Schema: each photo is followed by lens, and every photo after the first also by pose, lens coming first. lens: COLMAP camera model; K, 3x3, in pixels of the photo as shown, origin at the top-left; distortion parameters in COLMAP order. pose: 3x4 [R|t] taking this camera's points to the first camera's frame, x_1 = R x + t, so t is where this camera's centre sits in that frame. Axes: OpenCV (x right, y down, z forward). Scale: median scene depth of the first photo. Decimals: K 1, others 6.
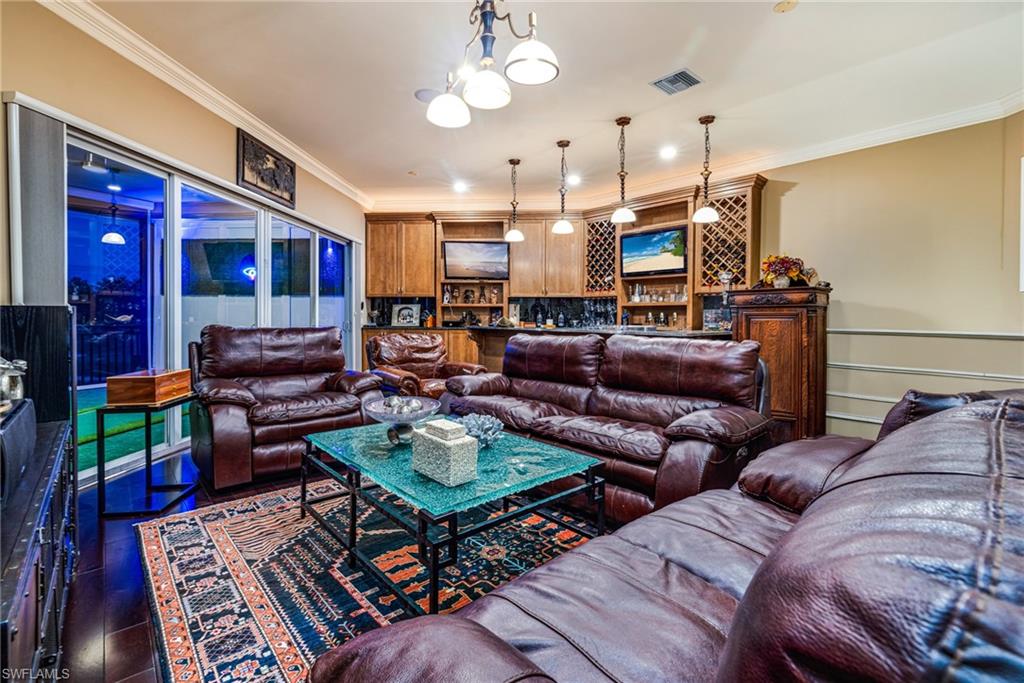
lens RADIAL K [[463.0, 0, 520.4], [0, 463.0, 318.3], [0, 0, 1]] dist [-0.000131, -0.000316]
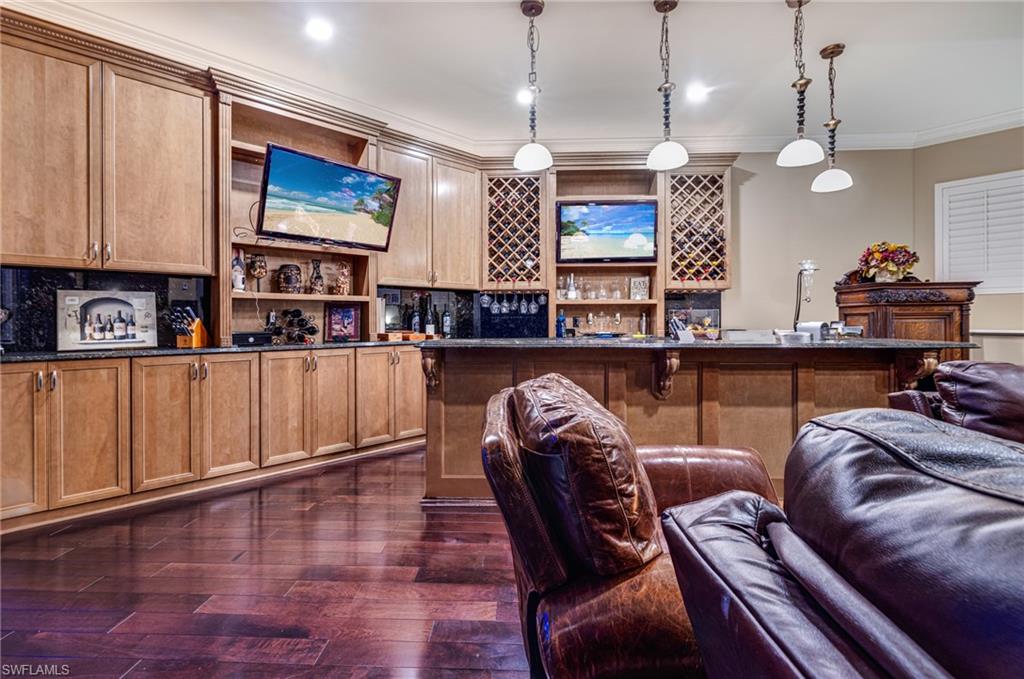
lens RADIAL K [[463.0, 0, 514.7], [0, 463.0, 319.6], [0, 0, 1]] dist [-0.000131, -0.000316]
pose [[0.697372, -0.005635, 0.716687, -0.297163], [0.010197, 0.999946, -0.002059, -0.002296], [-0.716636, 0.008744, 0.697392, 0.515391]]
